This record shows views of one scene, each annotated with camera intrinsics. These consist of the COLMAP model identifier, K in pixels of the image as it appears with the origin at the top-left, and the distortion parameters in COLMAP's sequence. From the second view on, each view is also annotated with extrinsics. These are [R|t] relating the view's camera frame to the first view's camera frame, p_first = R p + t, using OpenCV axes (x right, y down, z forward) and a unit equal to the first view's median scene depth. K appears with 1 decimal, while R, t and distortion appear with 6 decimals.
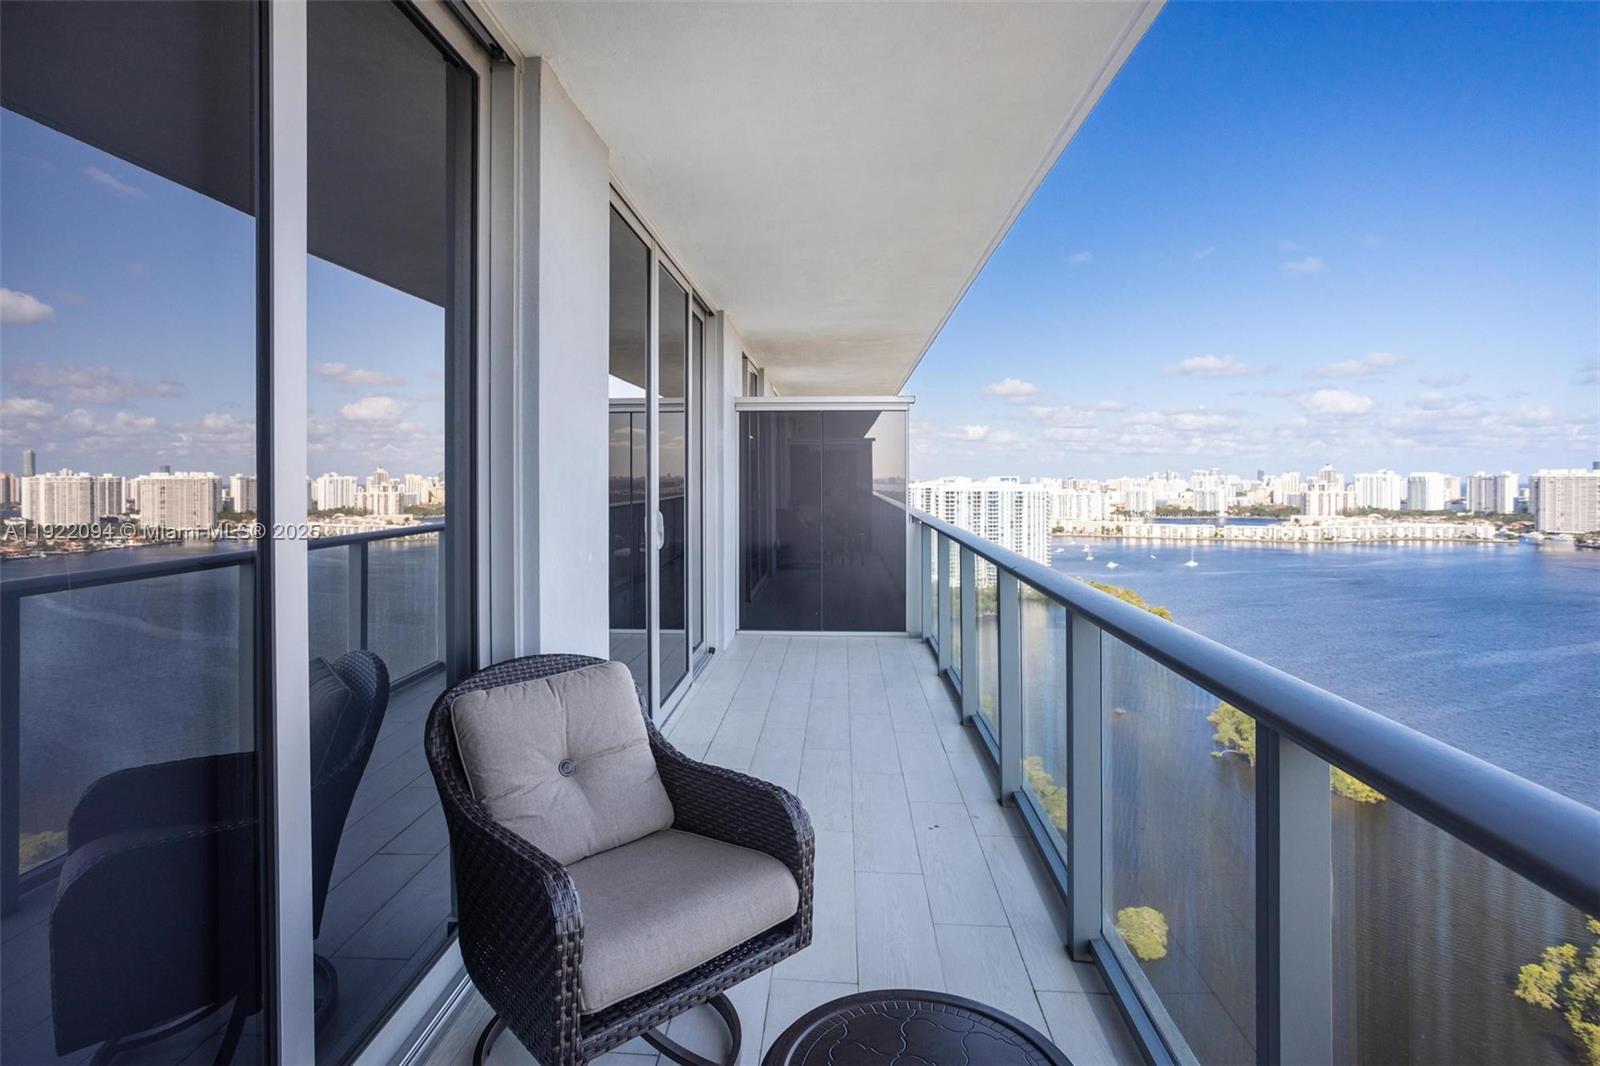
lens RADIAL K [[832.1, 0, 820.4], [0, 832.1, 476.6], [0, 0, 1]] dist [-0.035468, 0.023584]
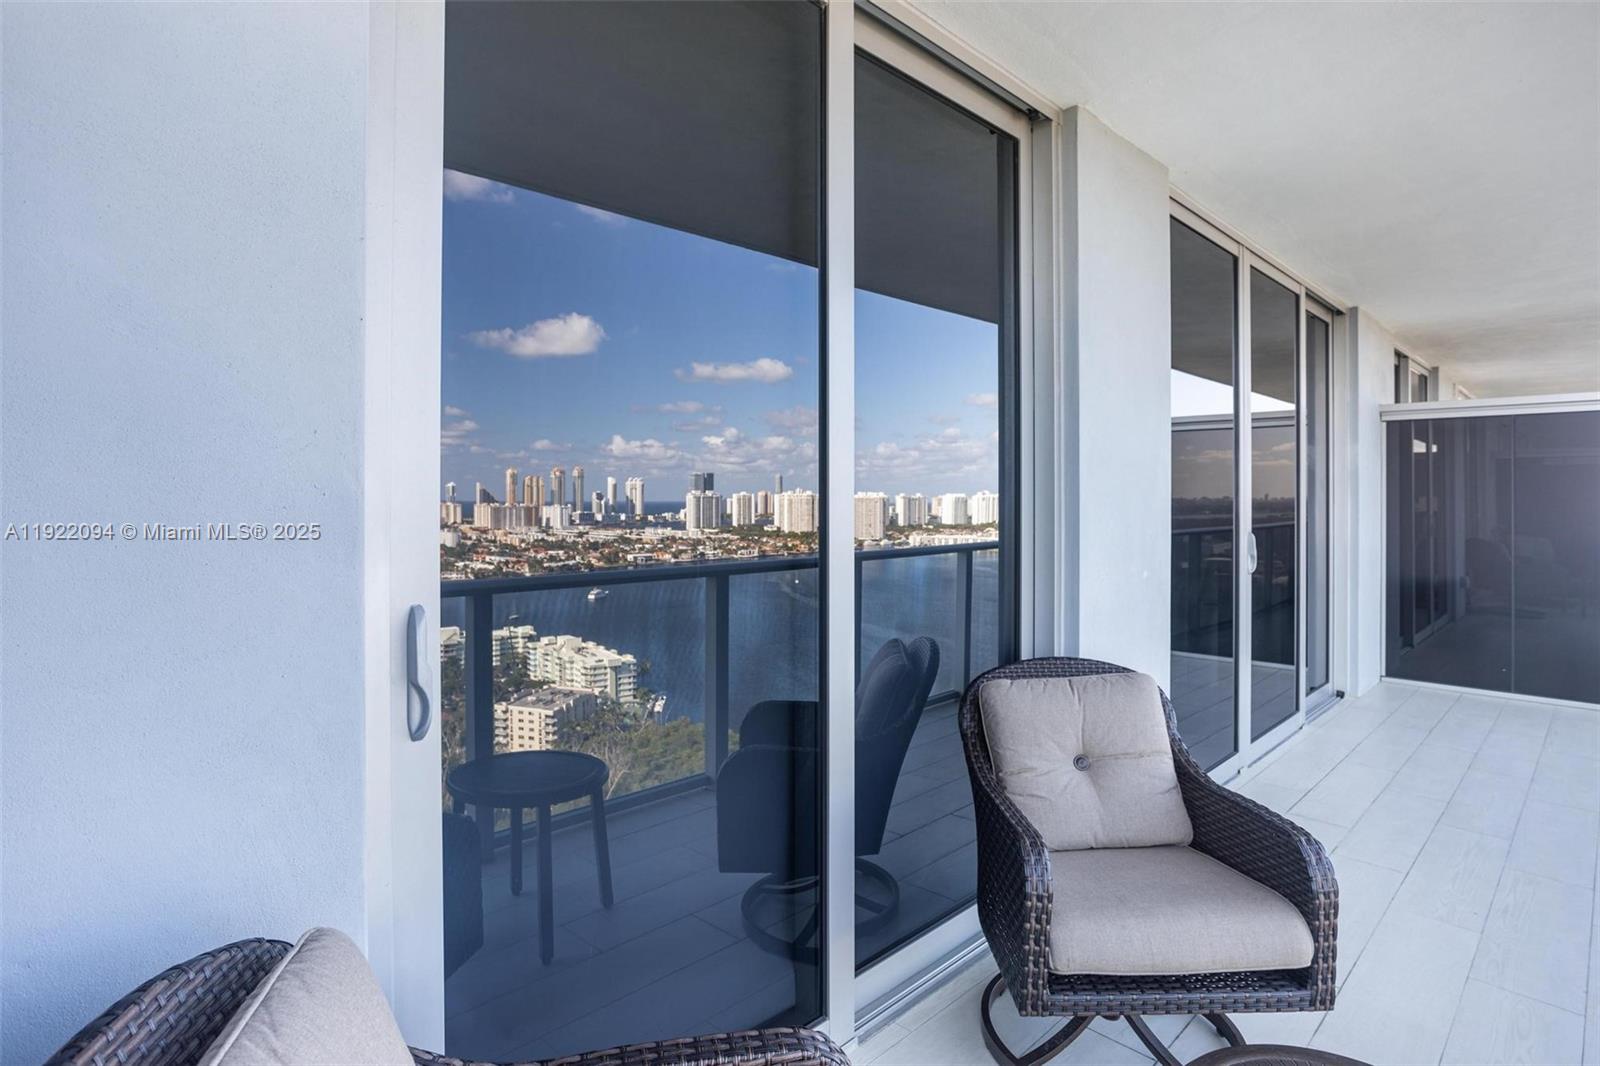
lens RADIAL K [[892.6, 0, 930.1], [0, 892.6, 496.1], [0, 0, 1]] dist [0.002683, 0.001720]
pose [[0.807265, 0.003730, -0.590177, 0.205368], [-0.004692, 0.999989, -0.000099, 0.003169], [0.590170, 0.002849, 0.807274, -0.059085]]
